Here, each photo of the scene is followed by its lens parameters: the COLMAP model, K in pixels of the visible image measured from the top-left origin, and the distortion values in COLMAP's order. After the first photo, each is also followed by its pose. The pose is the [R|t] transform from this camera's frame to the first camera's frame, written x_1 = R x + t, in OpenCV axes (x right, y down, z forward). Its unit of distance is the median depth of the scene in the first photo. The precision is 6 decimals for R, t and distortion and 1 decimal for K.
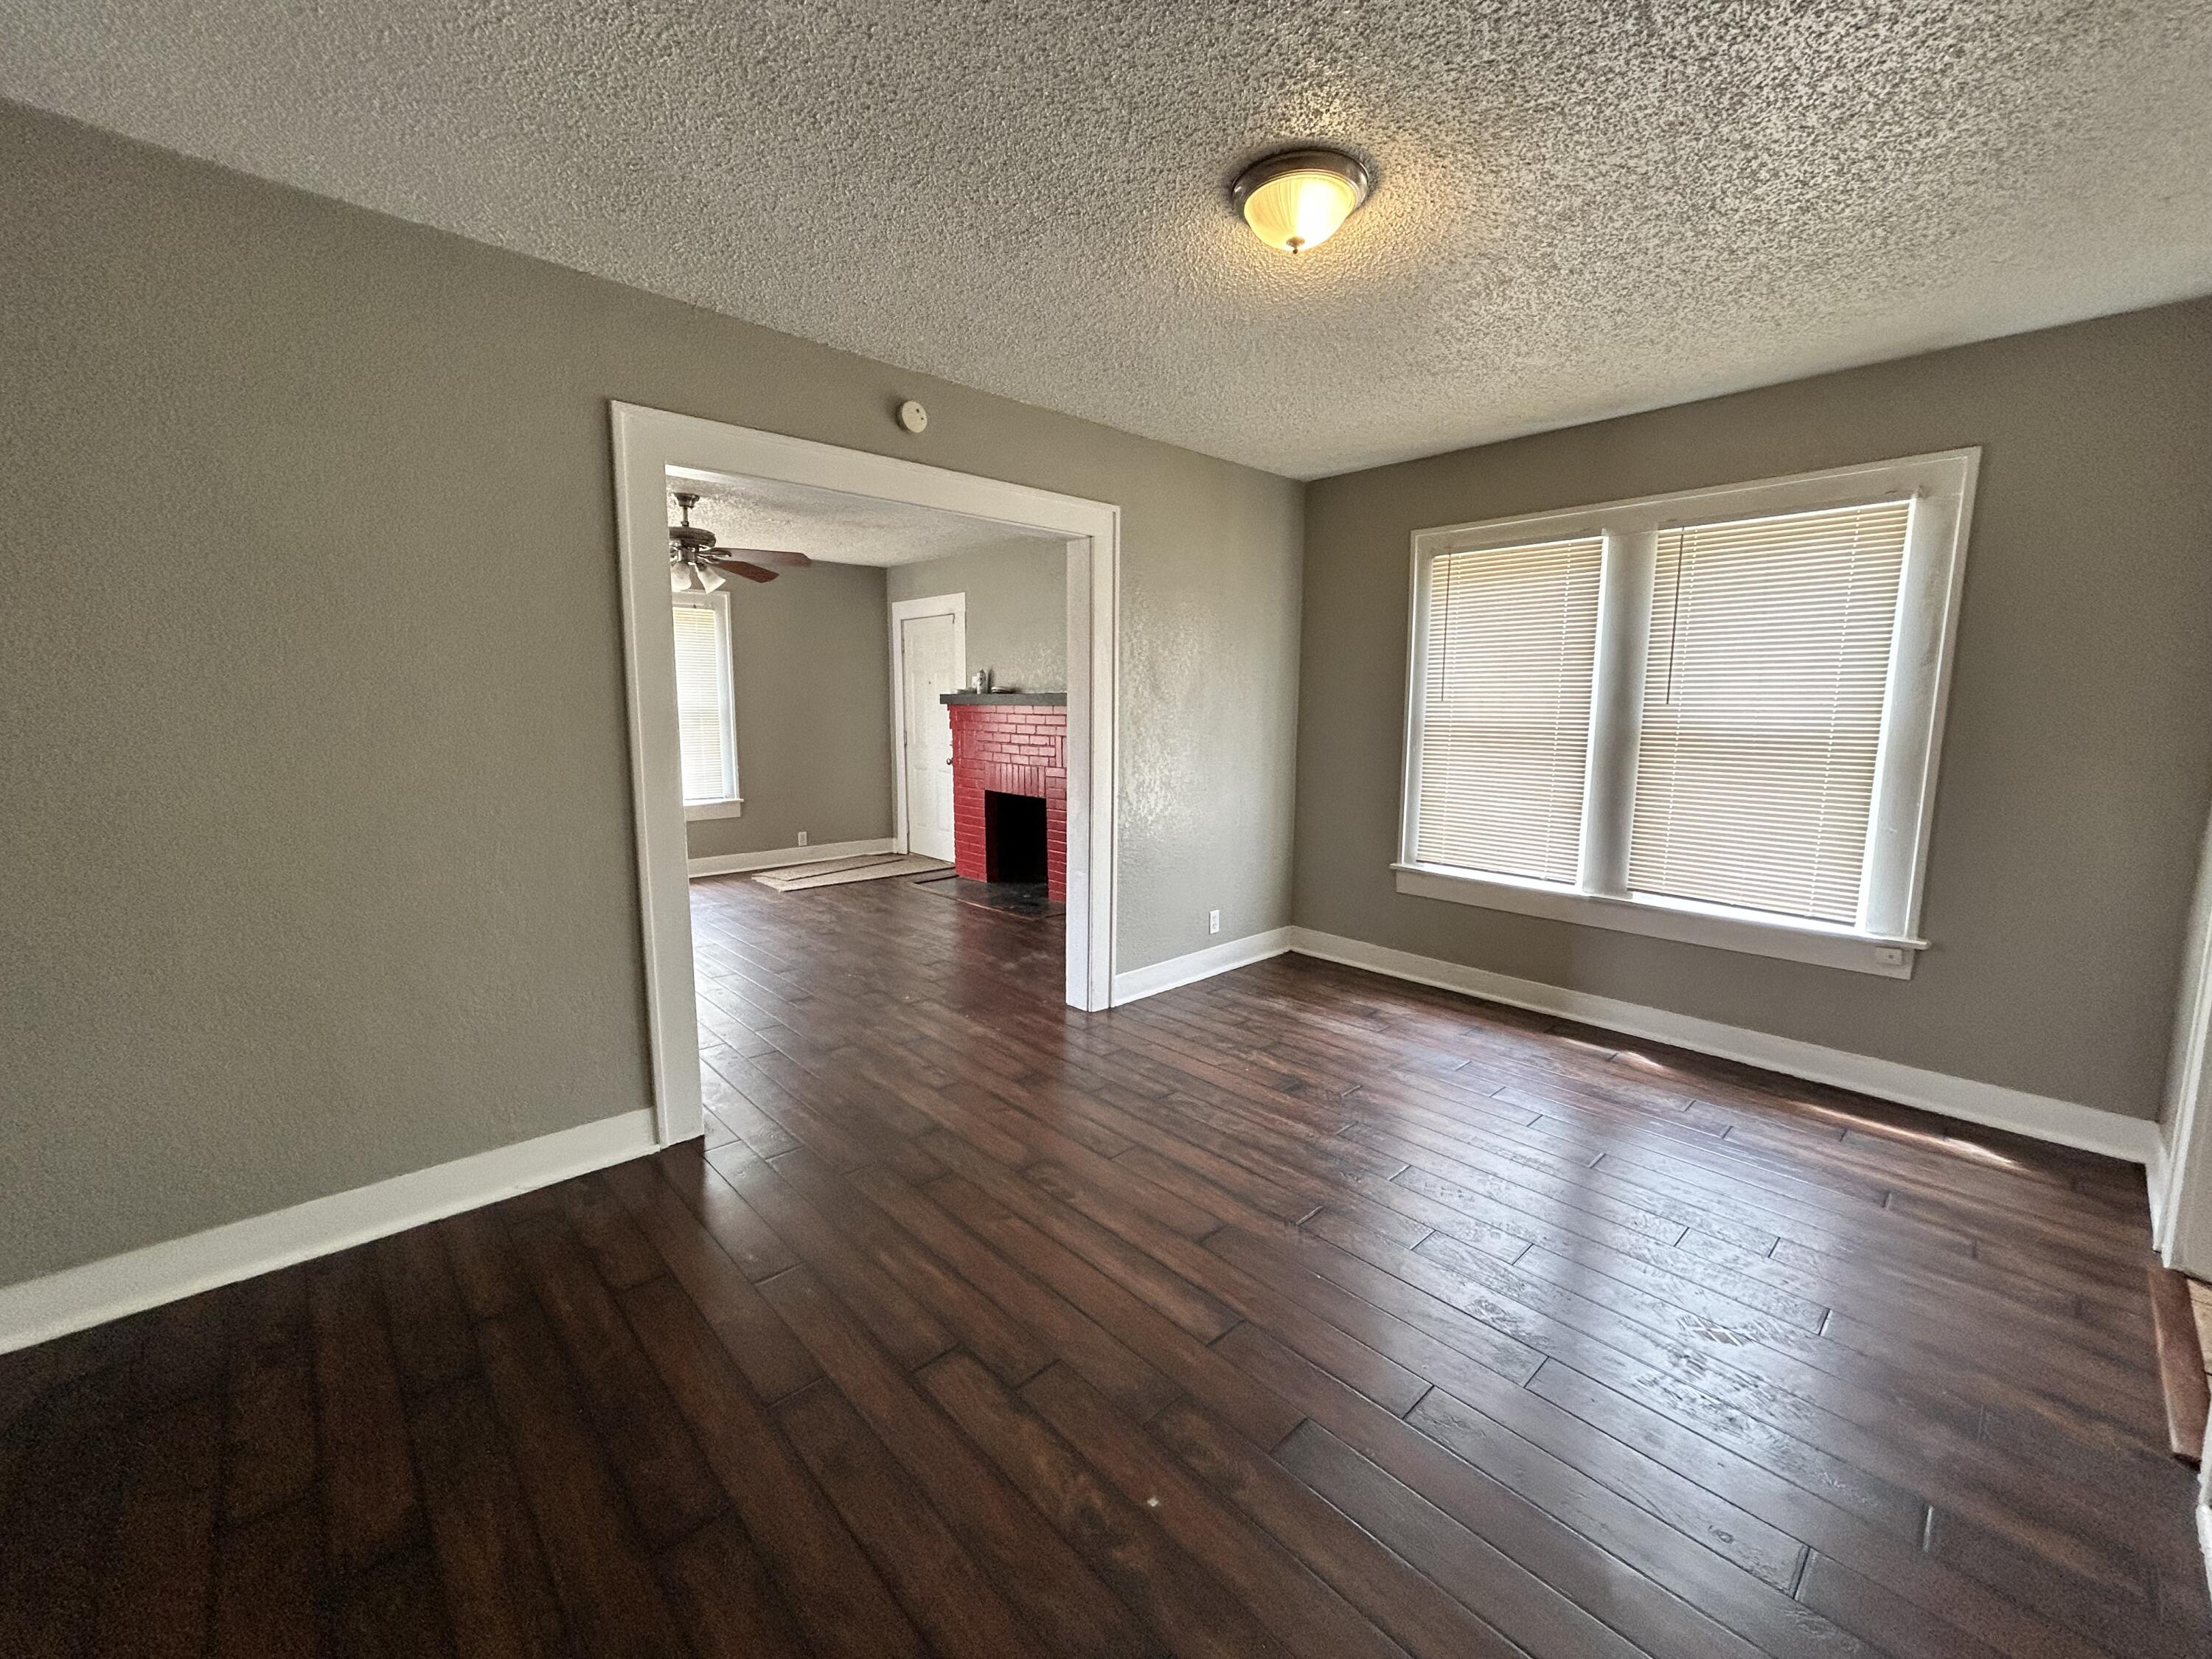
lens RADIAL K [[893.6, 0, 1107.8], [0, 893.6, 818.0], [0, 0, 1]] dist [0.001916, 0.000136]
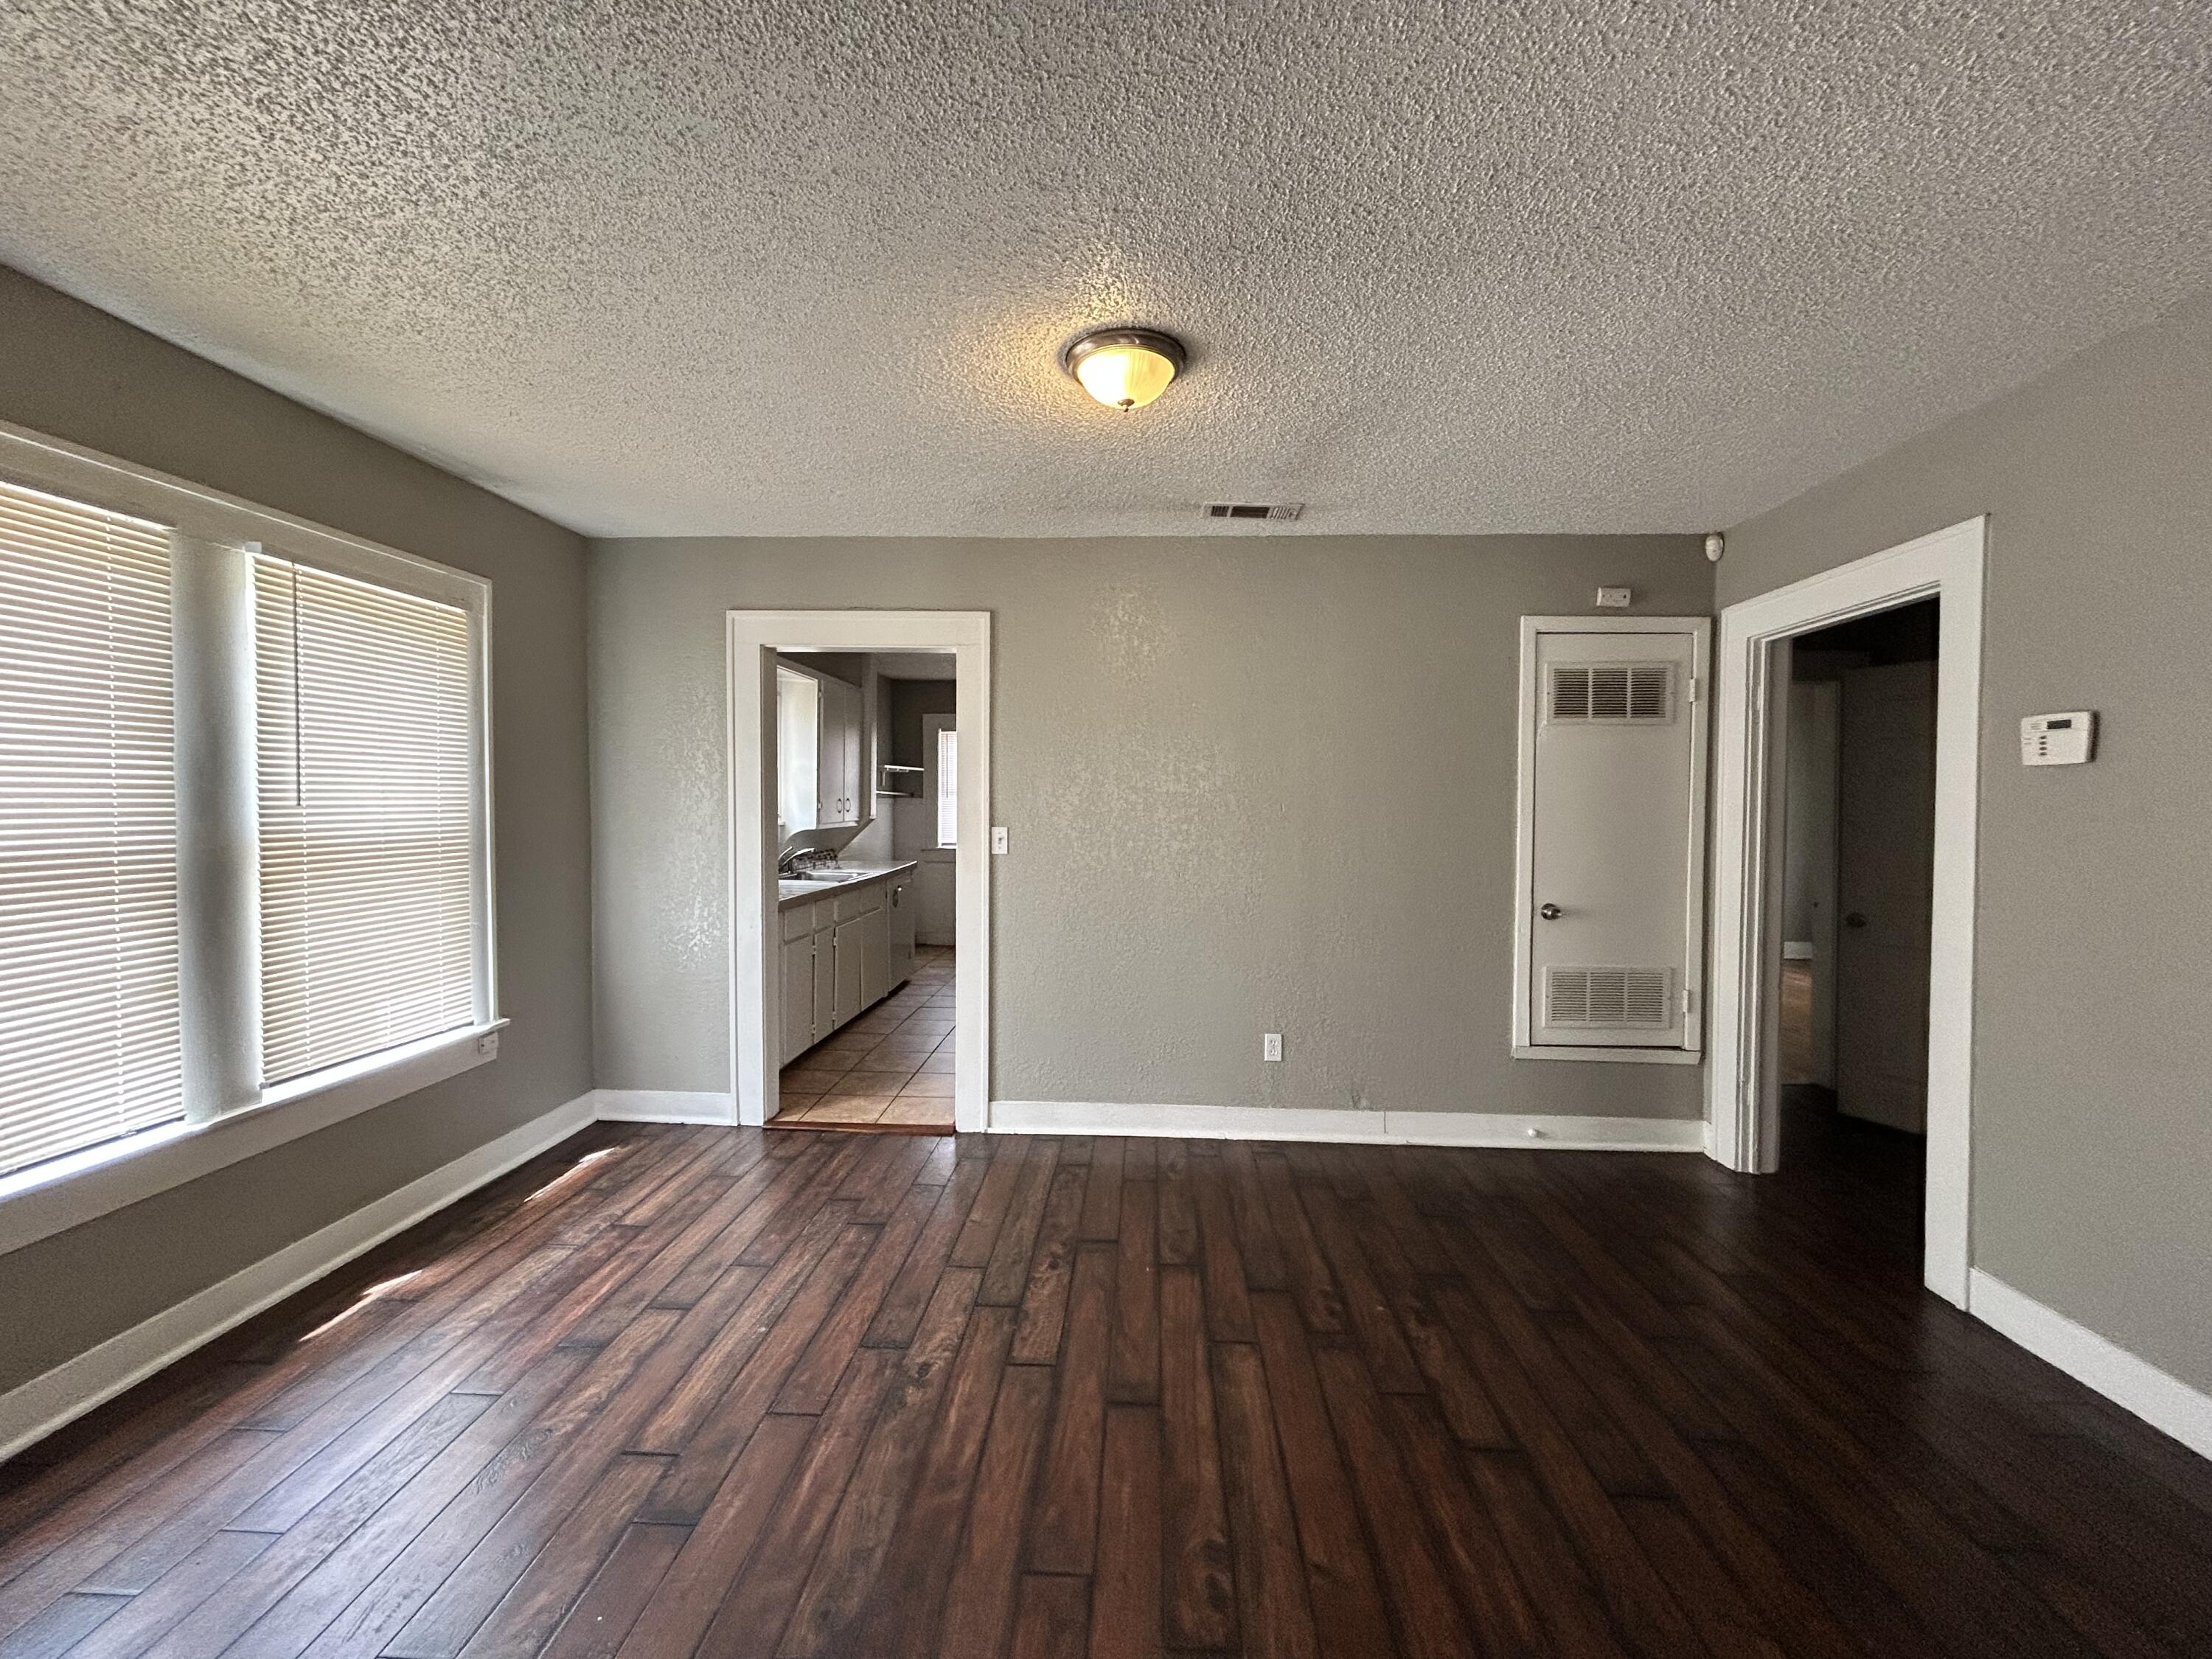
lens RADIAL K [[870.6, 0, 1112.8], [0, 870.6, 820.0], [0, 0, 1]] dist [0.000645, 0.000099]
pose [[-0.689869, -0.027394, 0.723416, -0.349551], [0.086608, 0.988984, 0.120042, -0.157799], [-0.718735, 0.145467, -0.679896, 1.102033]]
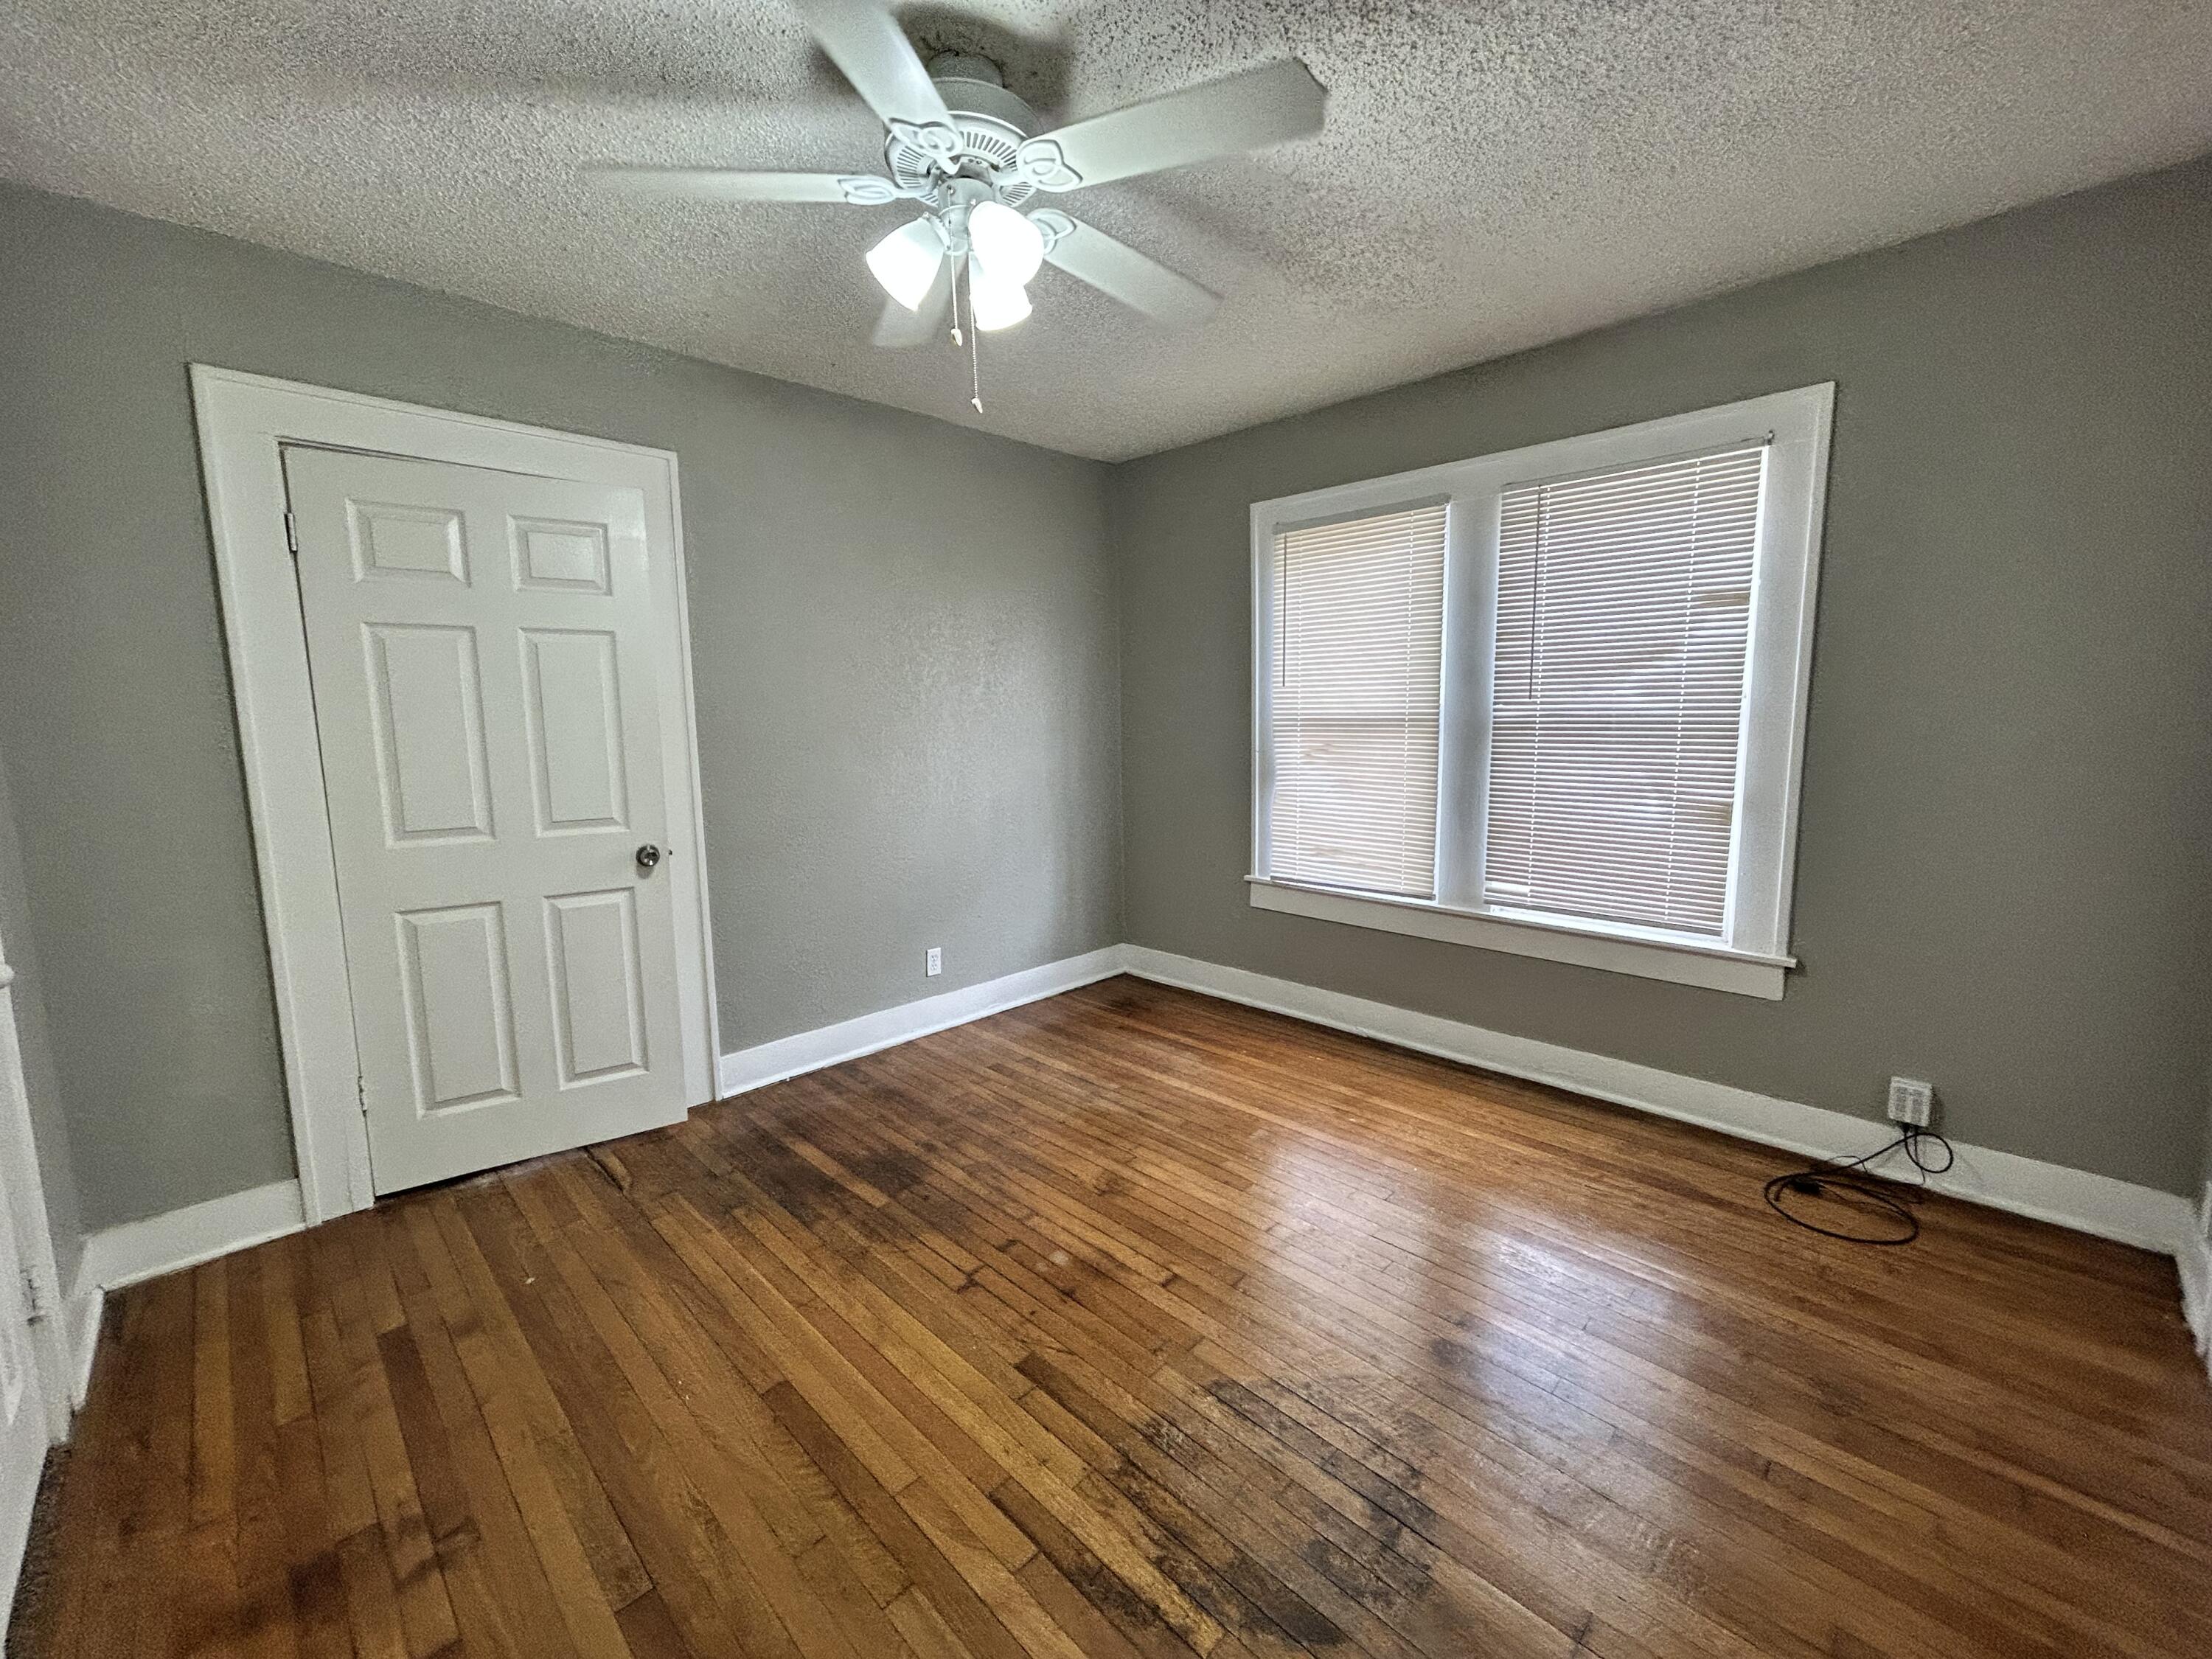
lens RADIAL K [[898.6, 0, 1074.2], [0, 898.6, 825.8], [0, 0, 1]] dist [-0.003879, -0.000089]
pose [[0.999641, -0.020895, -0.016785, 0.223768], [0.020892, 0.999782, -0.000372, -0.003492], [0.016789, 0.000021, 0.999859, 0.116920]]
